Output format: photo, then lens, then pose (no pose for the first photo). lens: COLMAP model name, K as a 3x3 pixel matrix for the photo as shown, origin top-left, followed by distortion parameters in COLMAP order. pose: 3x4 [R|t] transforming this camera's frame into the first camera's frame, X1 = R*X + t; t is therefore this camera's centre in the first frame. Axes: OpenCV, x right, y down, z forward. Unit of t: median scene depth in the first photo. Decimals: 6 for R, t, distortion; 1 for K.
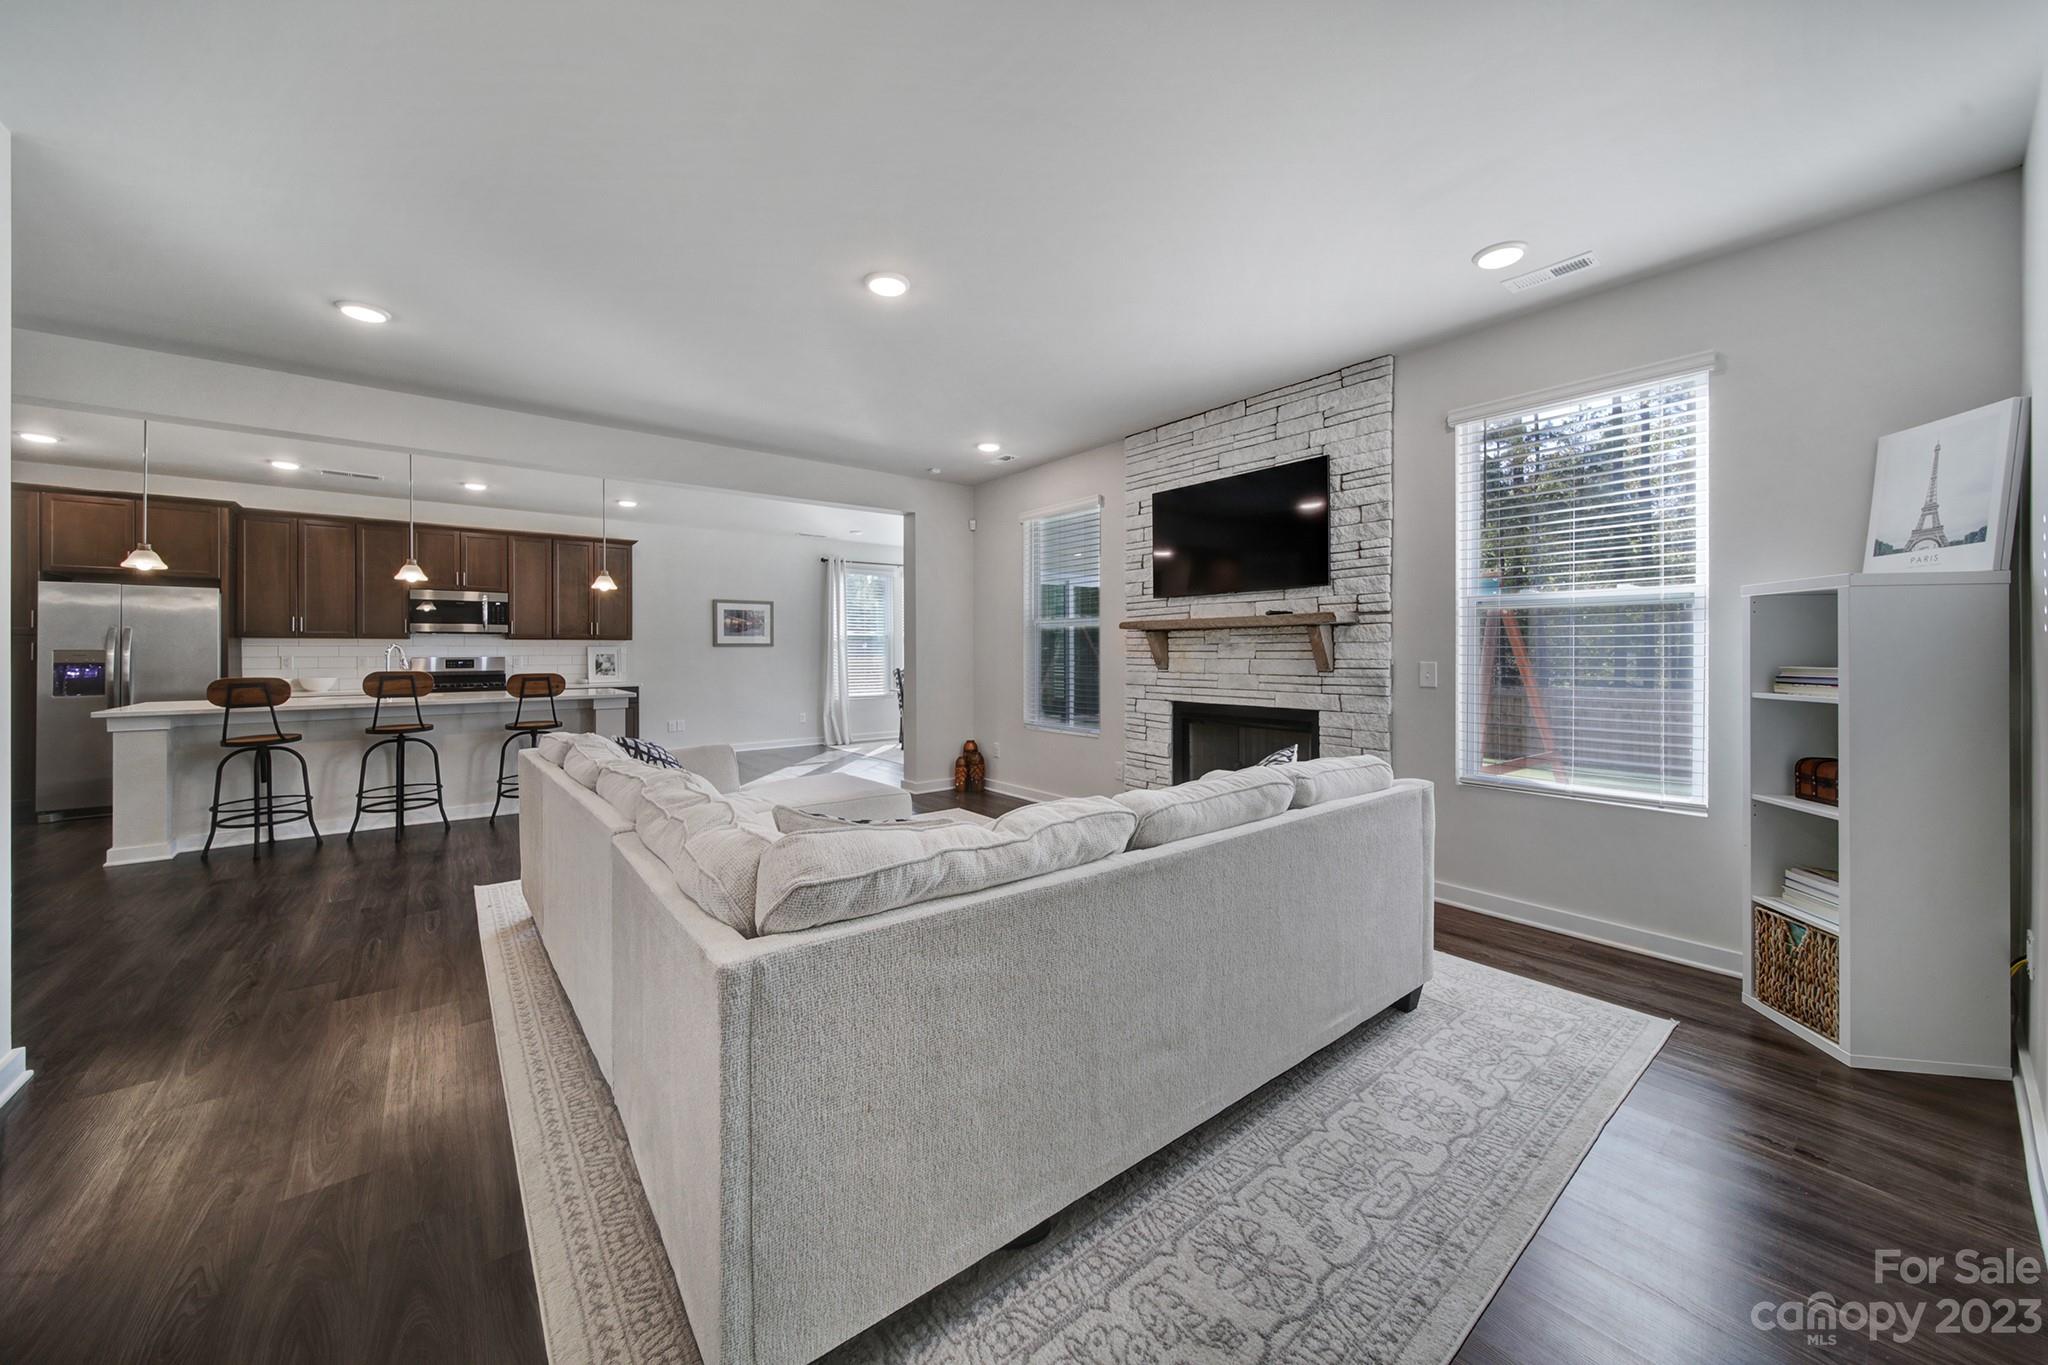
lens RADIAL K [[731.6, 0, 1016.2], [0, 731.6, 647.8], [0, 0, 1]] dist [-0.002310, -0.000478]
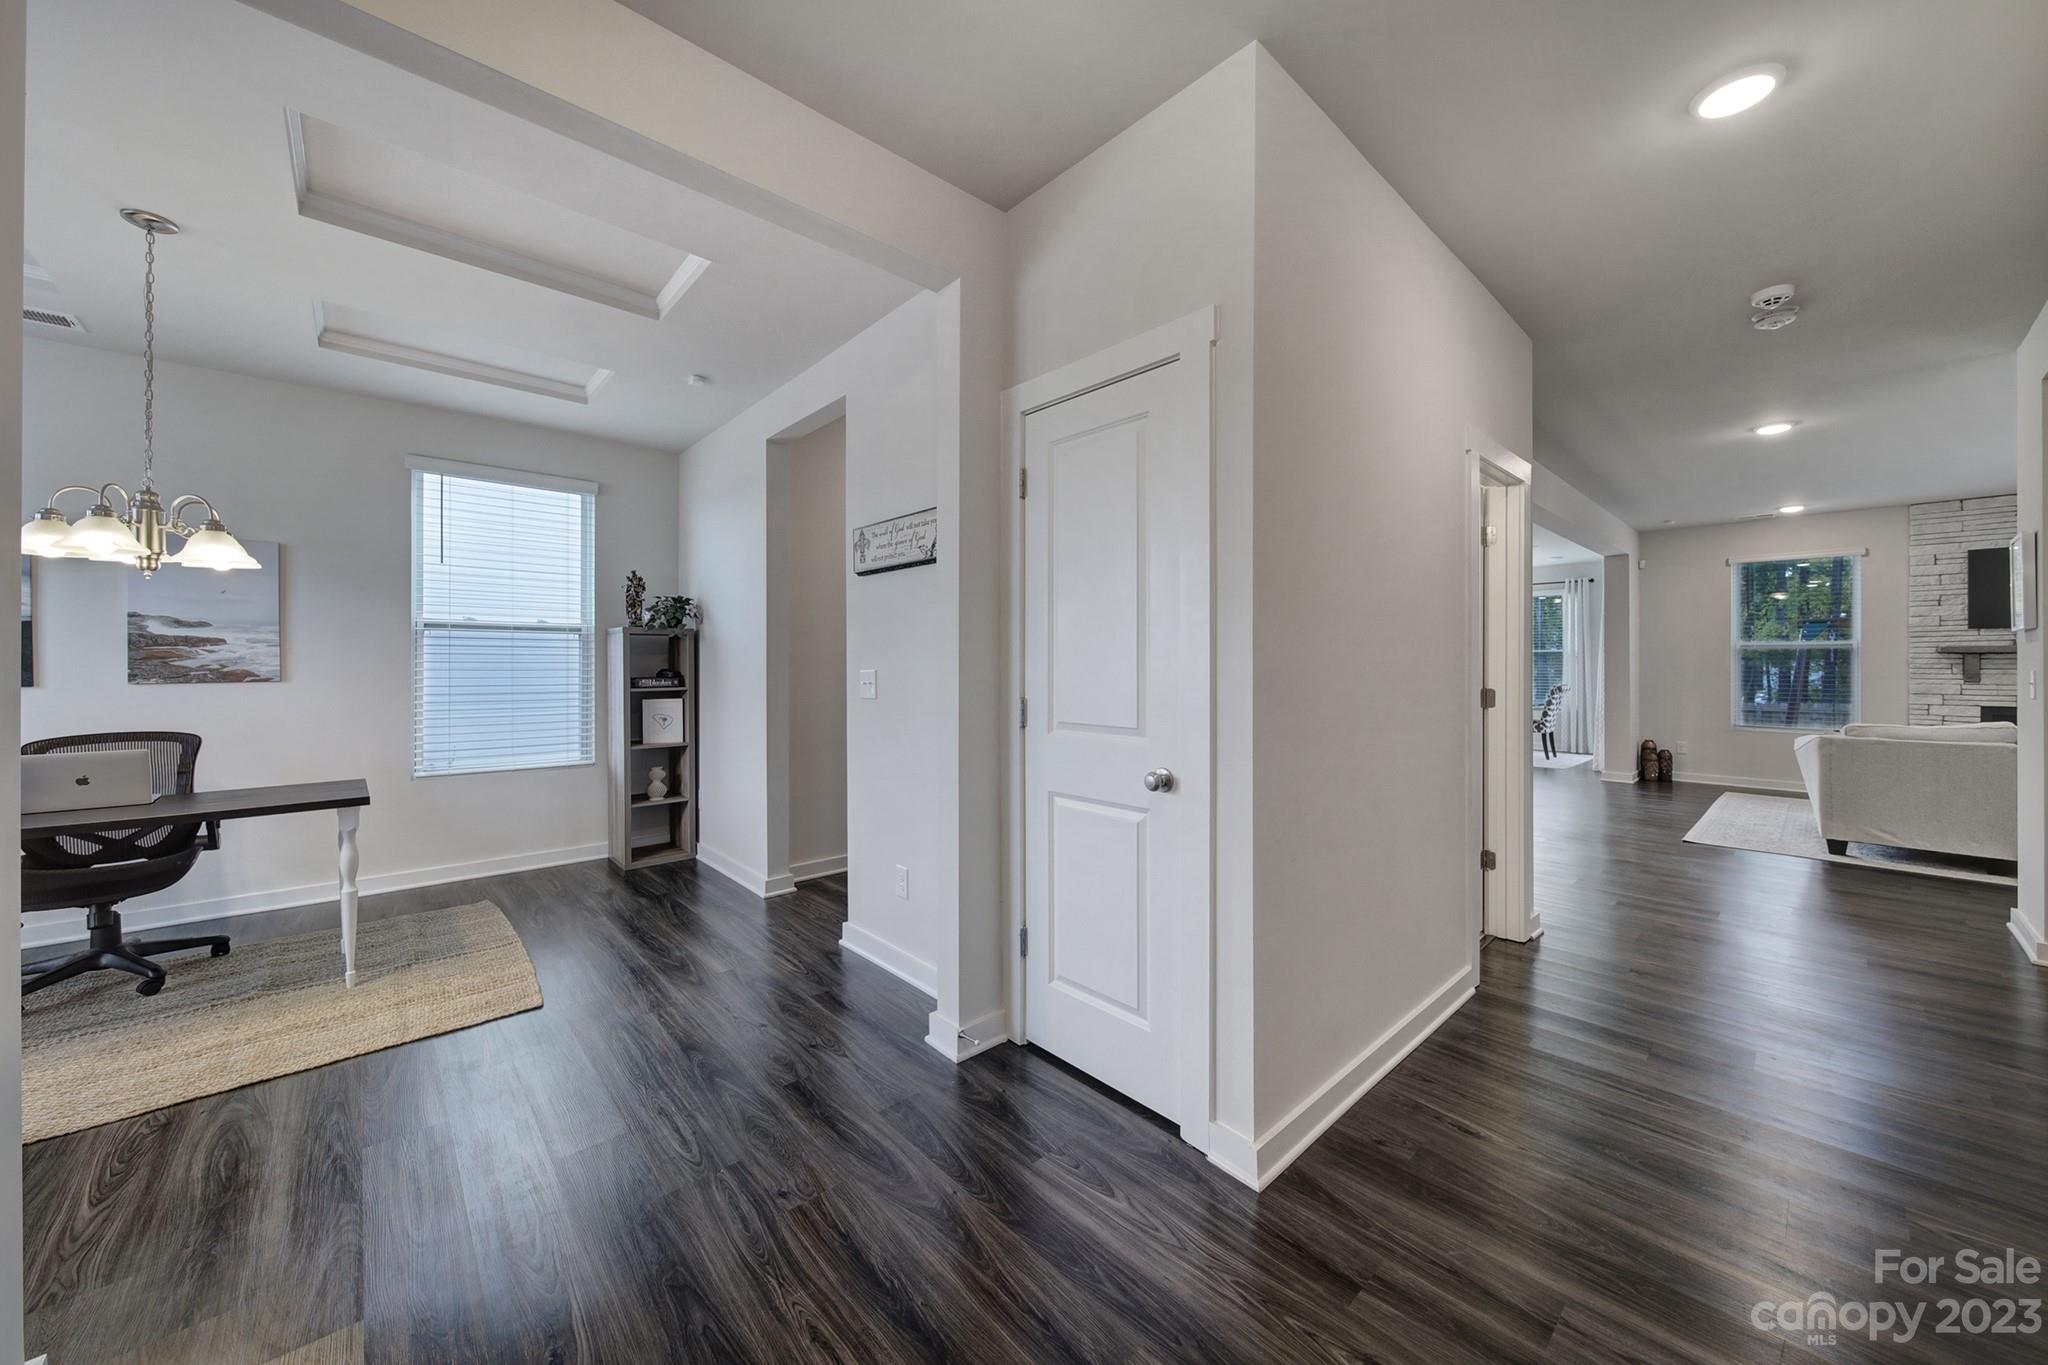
lens RADIAL K [[731.6, 0, 1017.0], [0, 731.6, 668.7], [0, 0, 1]] dist [-0.002310, -0.000478]
pose [[0.997441, 0.009811, 0.070822, -1.801578], [-0.010248, 0.999931, 0.005816, 0.016202], [-0.070760, -0.006527, 0.997472, -0.212744]]
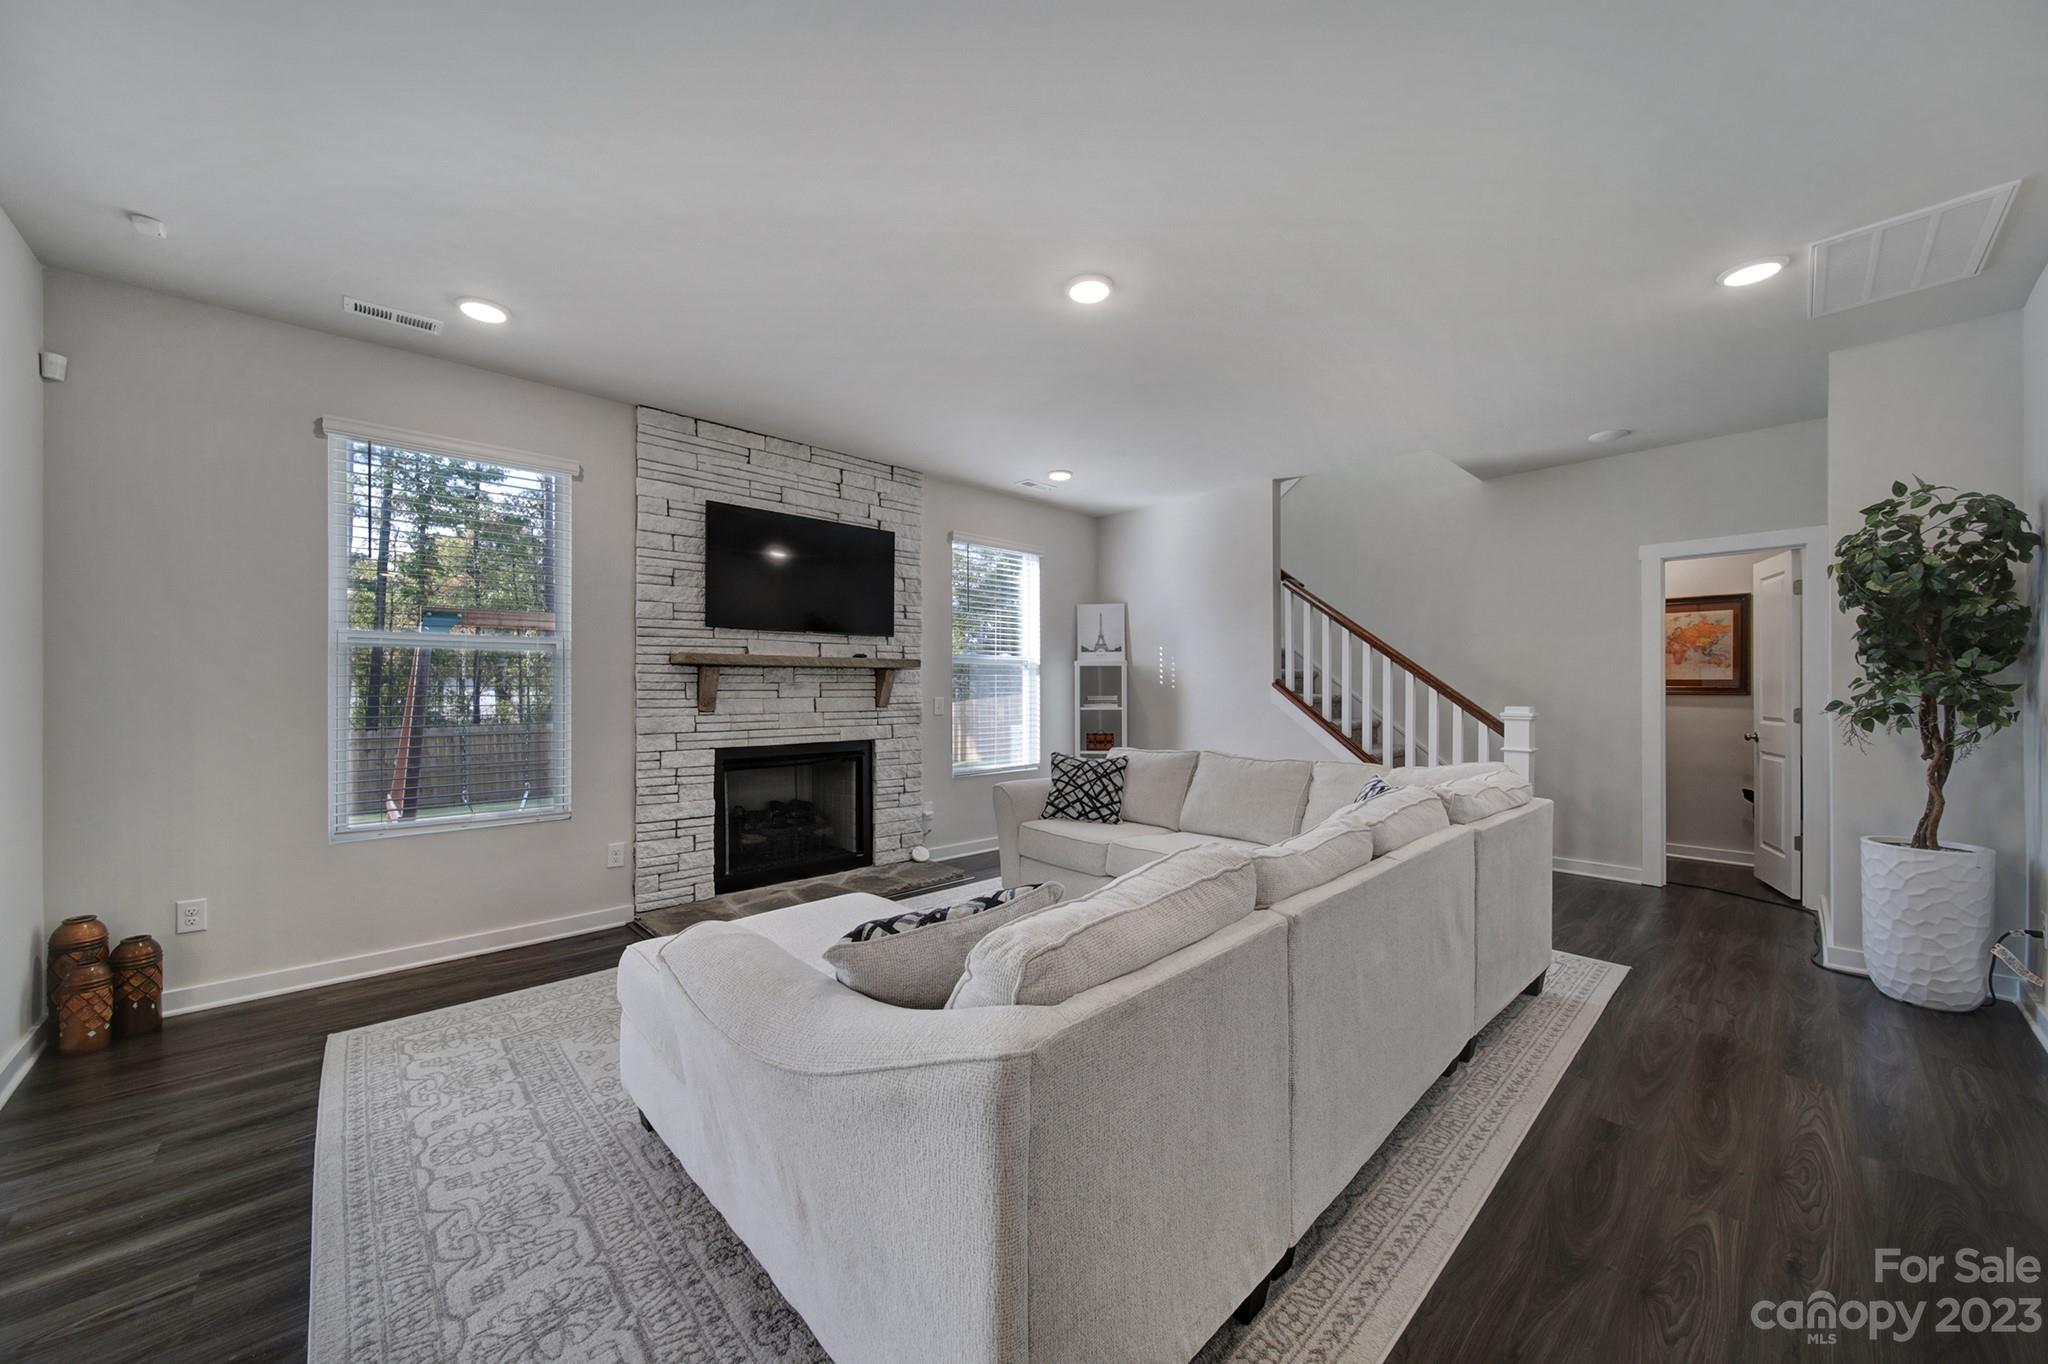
lens RADIAL K [[731.6, 0, 1019.0], [0, 731.6, 682.2], [0, 0, 1]] dist [-0.002310, -0.000478]
pose [[-0.082291, 0.009200, 0.996566, -0.738773], [-0.004141, 0.999946, -0.009573, 0.002130], [-0.996600, -0.004914, -0.082249, 0.793761]]
